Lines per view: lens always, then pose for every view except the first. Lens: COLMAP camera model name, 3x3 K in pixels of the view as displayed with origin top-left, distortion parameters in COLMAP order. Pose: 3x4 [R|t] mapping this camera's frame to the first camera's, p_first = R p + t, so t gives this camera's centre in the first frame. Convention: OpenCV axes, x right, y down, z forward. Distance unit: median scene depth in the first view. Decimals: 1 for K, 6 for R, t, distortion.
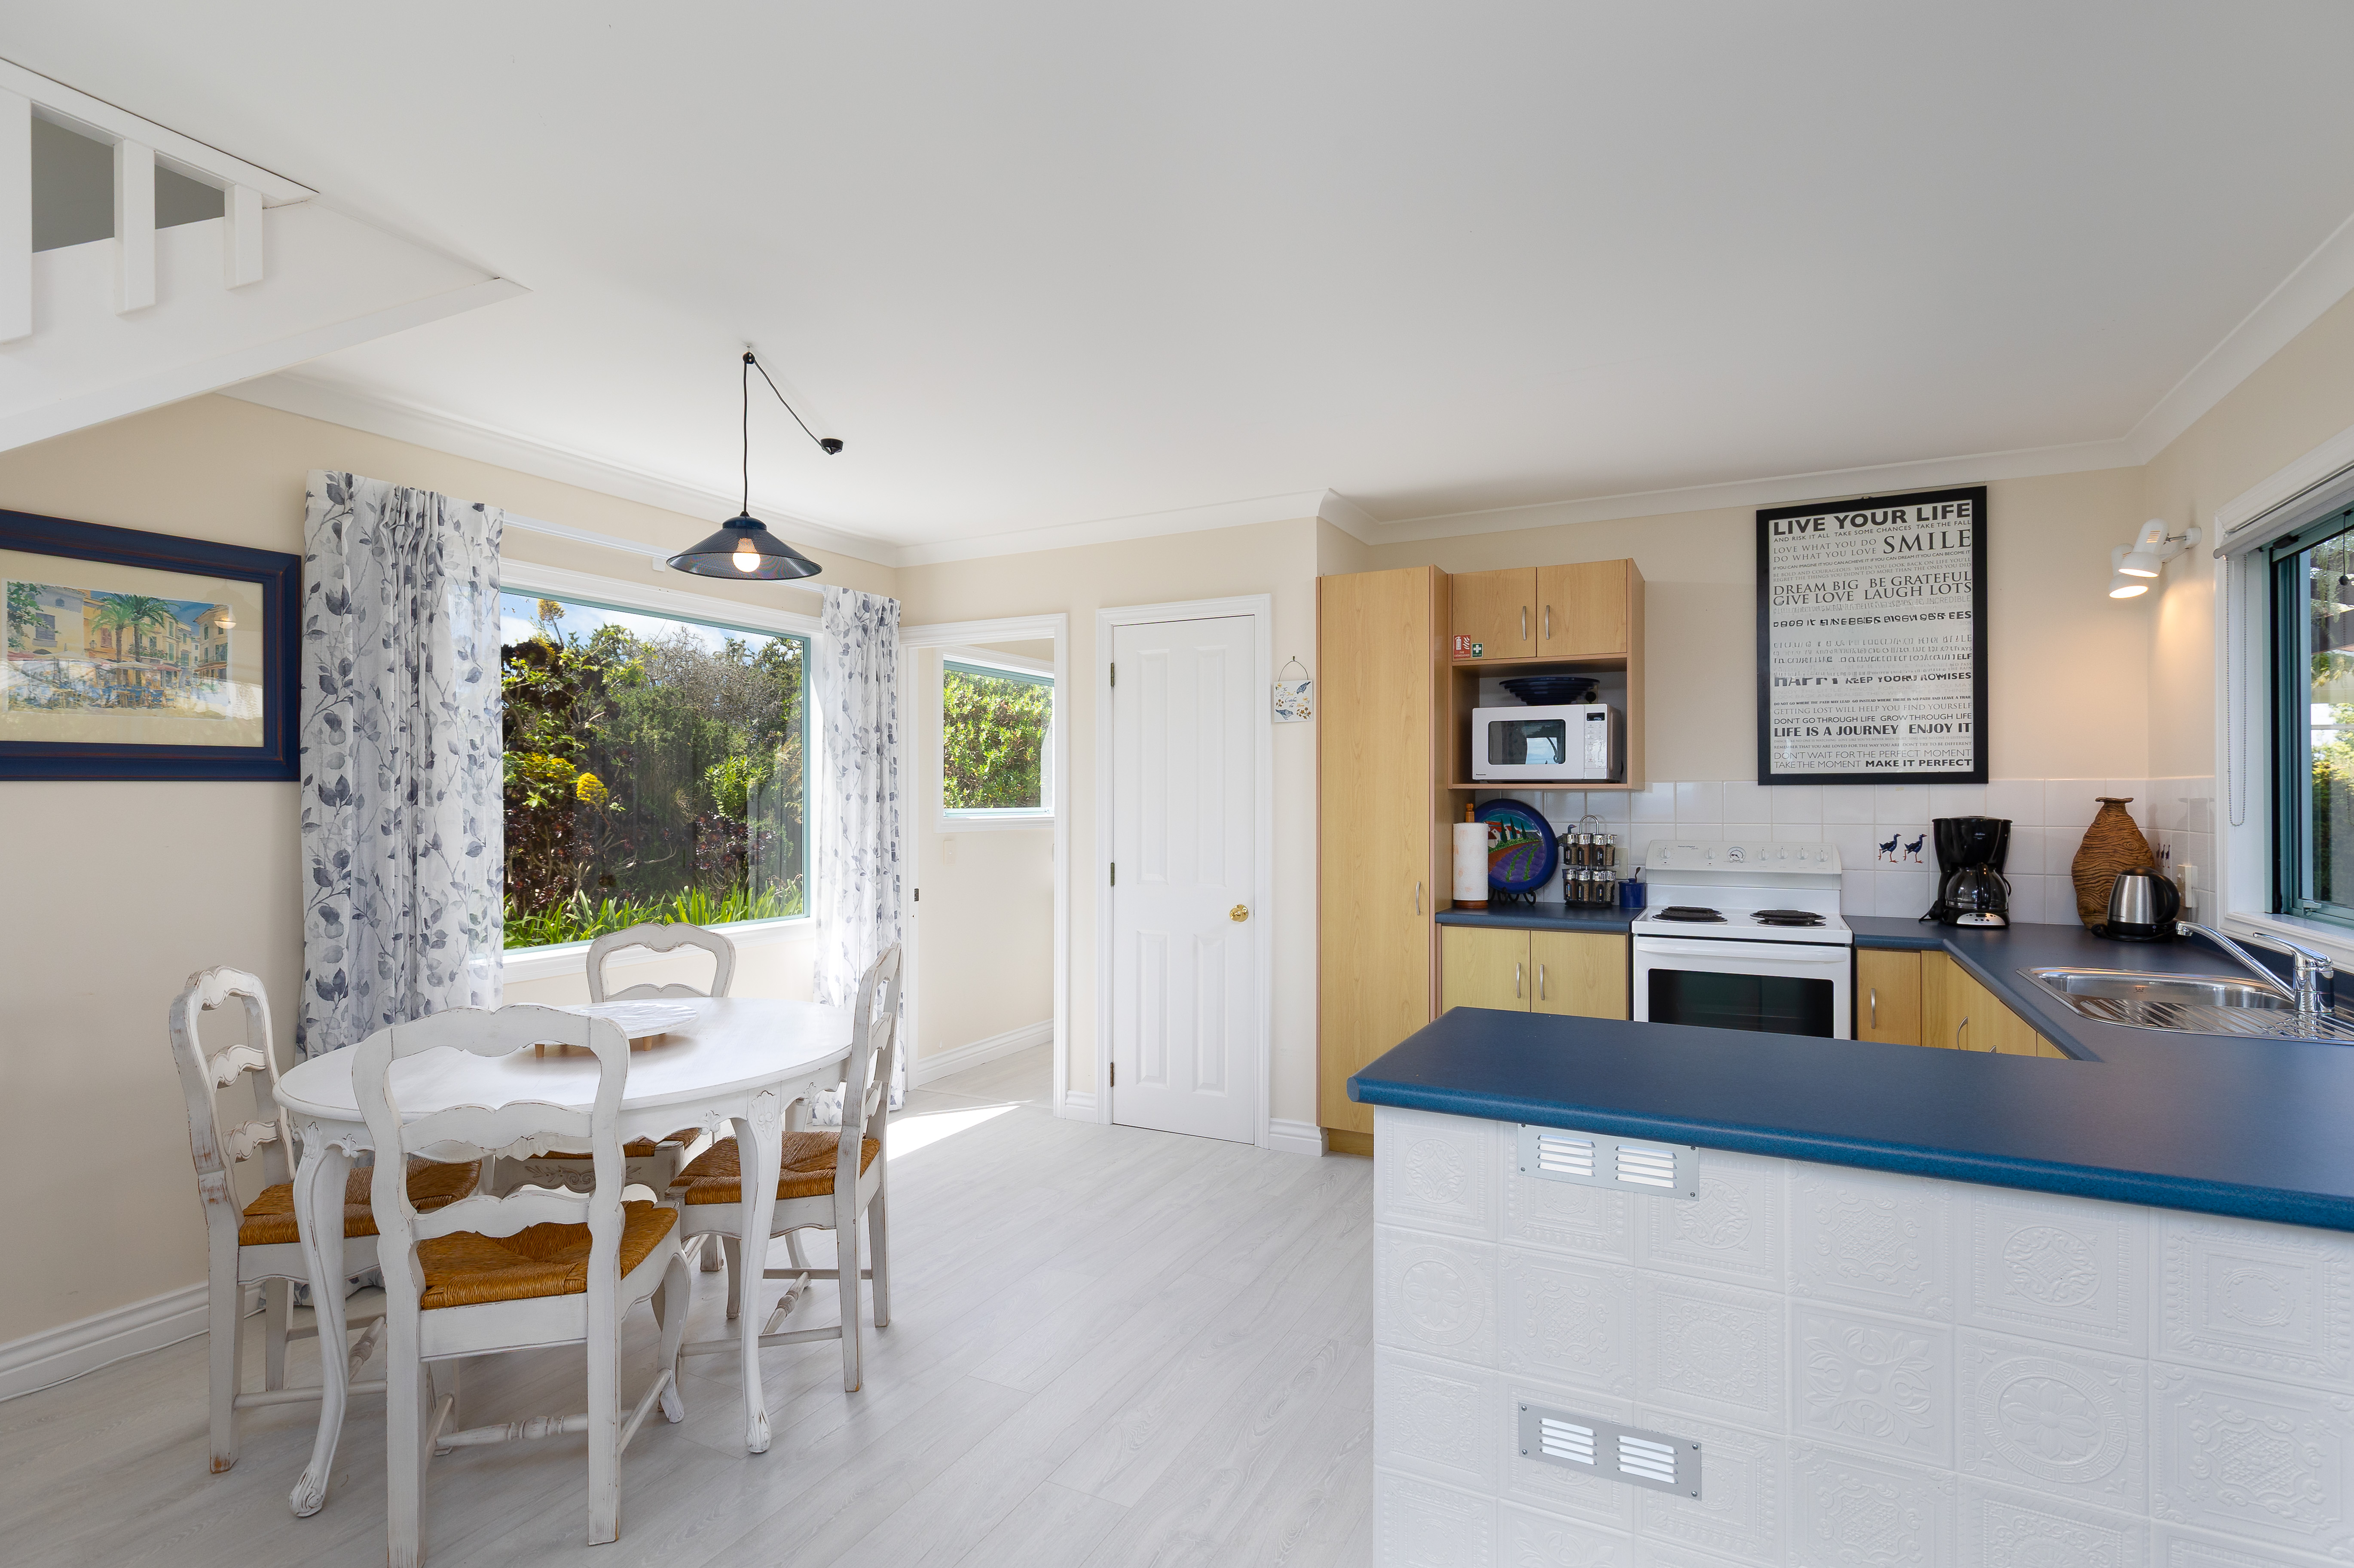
lens RADIAL K [[1127.9, 0, 1172.1], [0, 1127.9, 782.0], [0, 0, 1]] dist [0.006011, -0.000029]
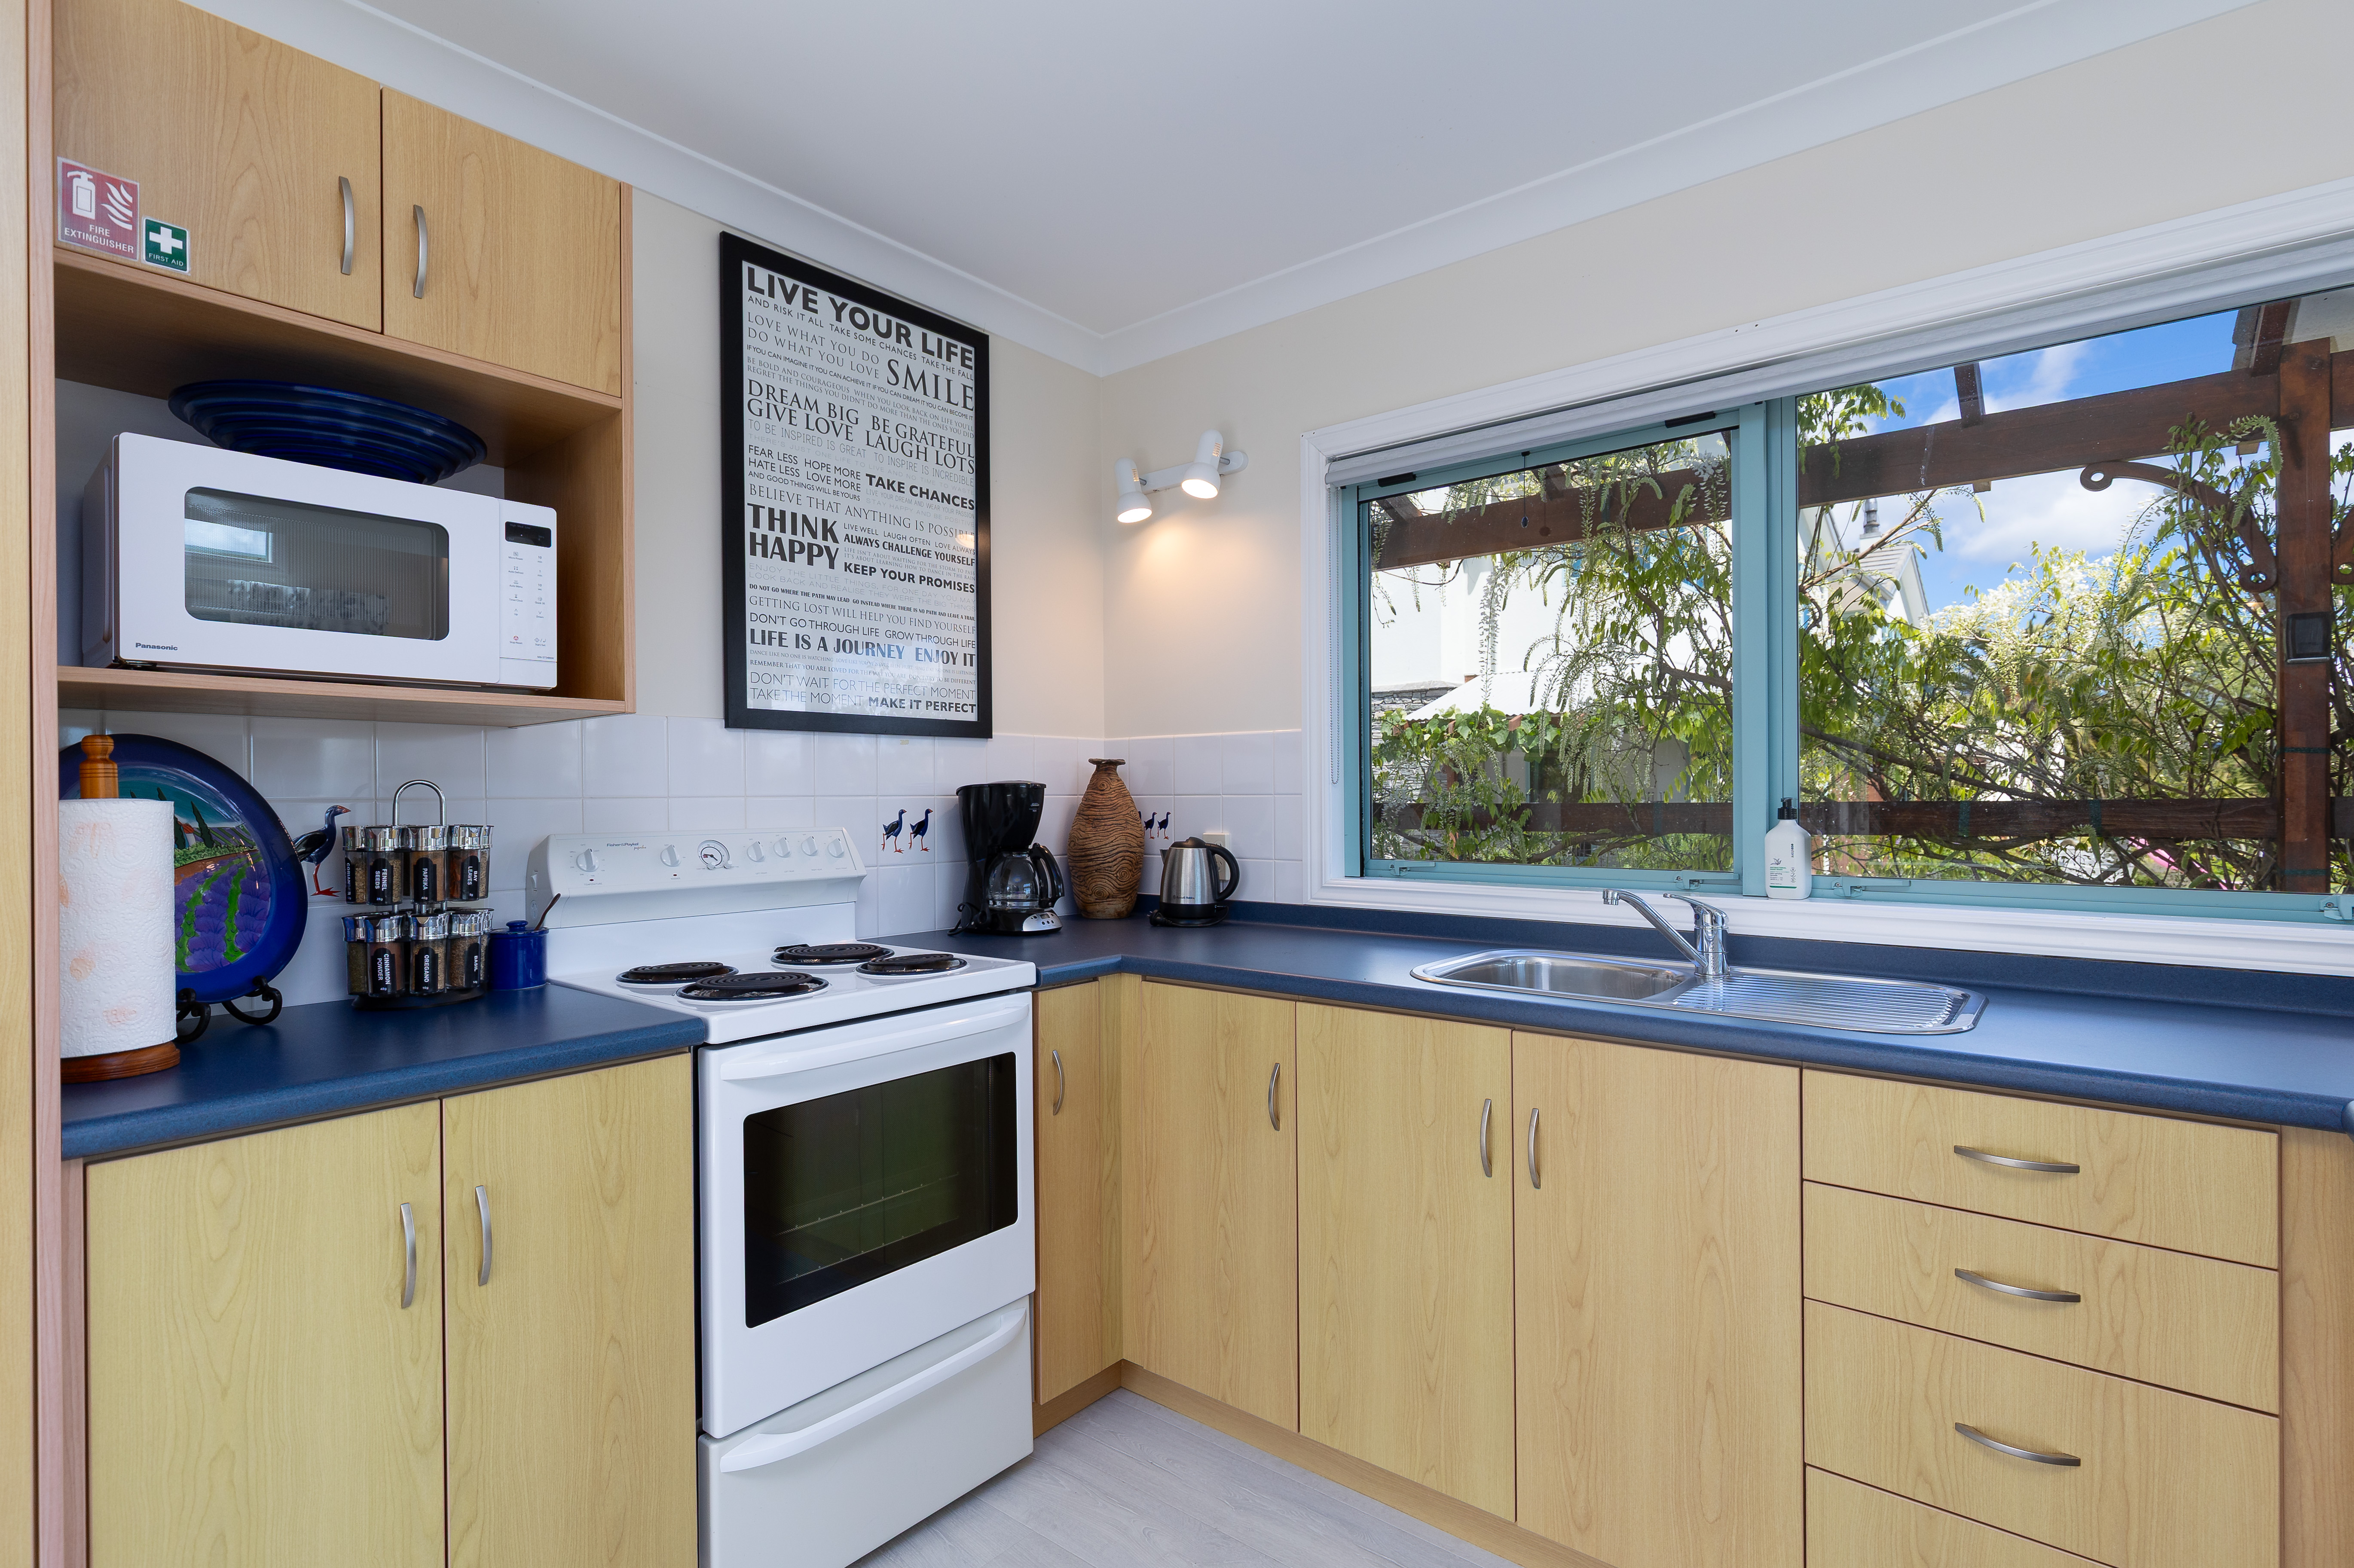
lens RADIAL K [[1127.9, 0, 1166.4], [0, 1127.9, 787.3], [0, 0, 1]] dist [0.006011, -0.000029]
pose [[0.209674, 0.007088, 0.977746, 0.023607], [-0.004289, 0.999971, -0.006329, 0.035883], [-0.977762, -0.002867, 0.209699, 0.696934]]
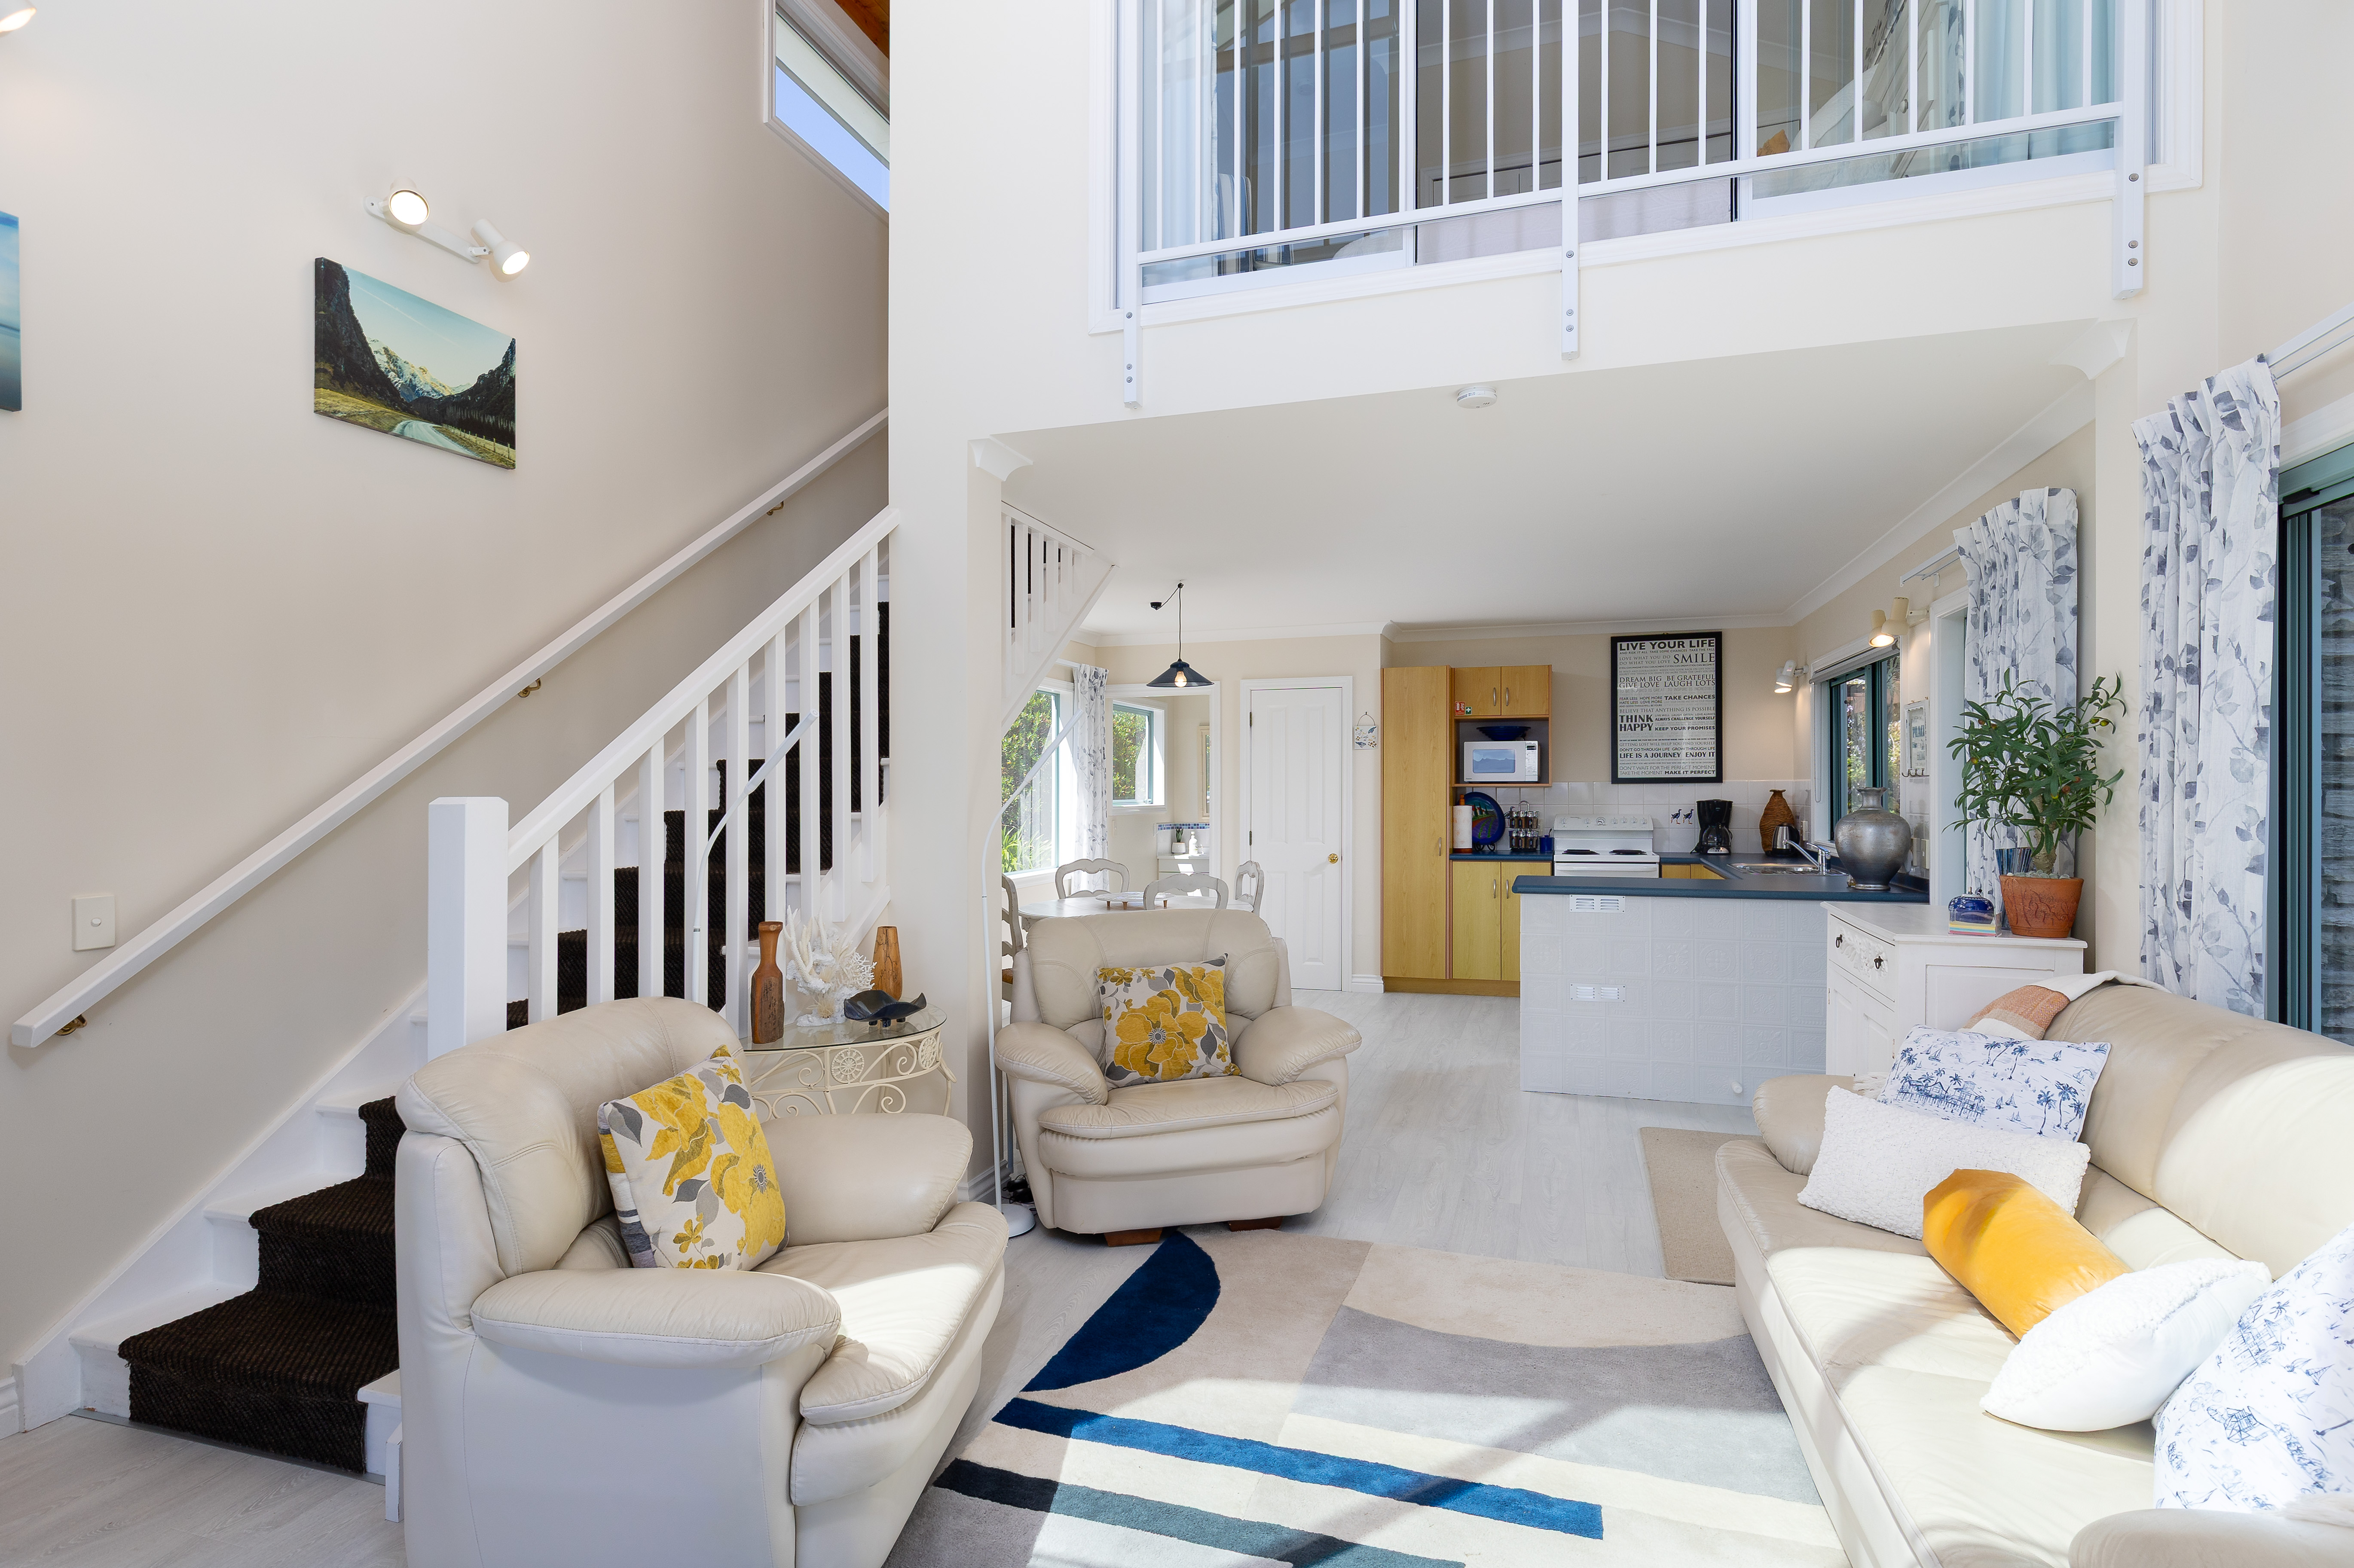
lens RADIAL K [[1164.0, 0, 1173.4], [0, 1164.0, 789.7], [0, 0, 1]] dist [0.023587, 0.000202]
pose [[0.987220, -0.005376, 0.159275, -0.522368], [0.003497, 0.999921, 0.012071, -0.013826], [-0.159327, -0.011360, 0.987161, -0.820227]]
